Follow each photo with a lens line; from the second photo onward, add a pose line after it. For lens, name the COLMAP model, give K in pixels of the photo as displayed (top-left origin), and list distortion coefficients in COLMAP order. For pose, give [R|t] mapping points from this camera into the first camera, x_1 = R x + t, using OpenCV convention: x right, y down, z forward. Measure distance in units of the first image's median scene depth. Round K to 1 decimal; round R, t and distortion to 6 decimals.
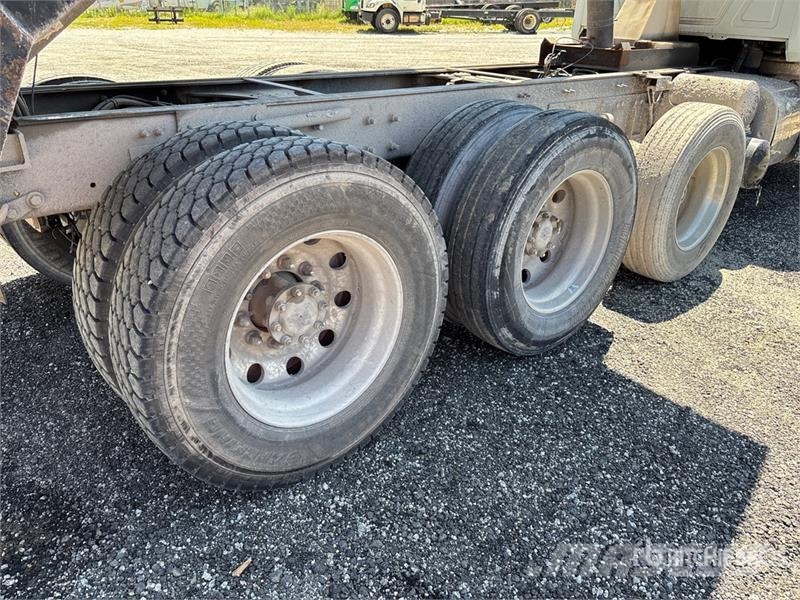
lens RADIAL K [[603.2, 0, 385.7], [0, 603.2, 294.0], [0, 0, 1]] dist [0.036437, -0.016047]
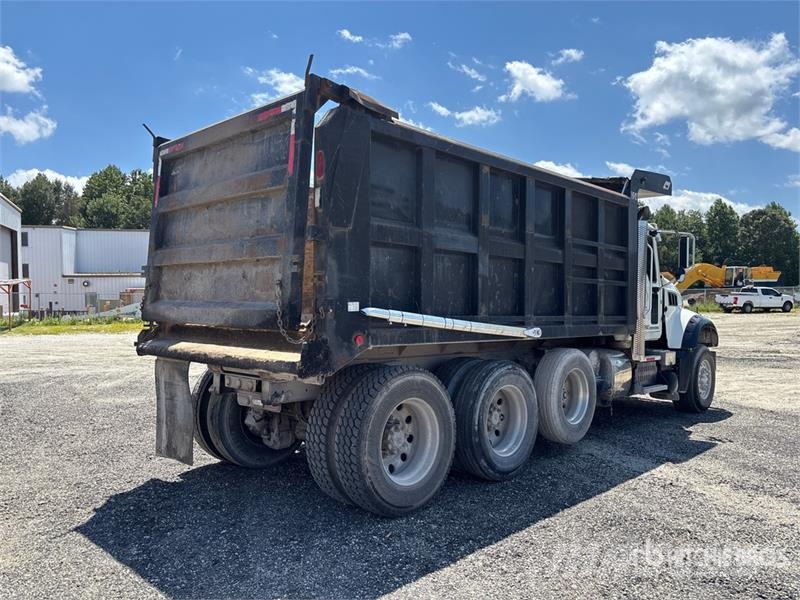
lens RADIAL K [[603.2, 0, 401.7], [0, 603.2, 305.1], [0, 0, 1]] dist [0.036437, -0.016047]
pose [[0.993505, -0.015271, 0.112757, -0.341089], [0.062562, 0.901035, -0.429211, 0.511539], [-0.095044, 0.433478, 0.896138, -1.188409]]
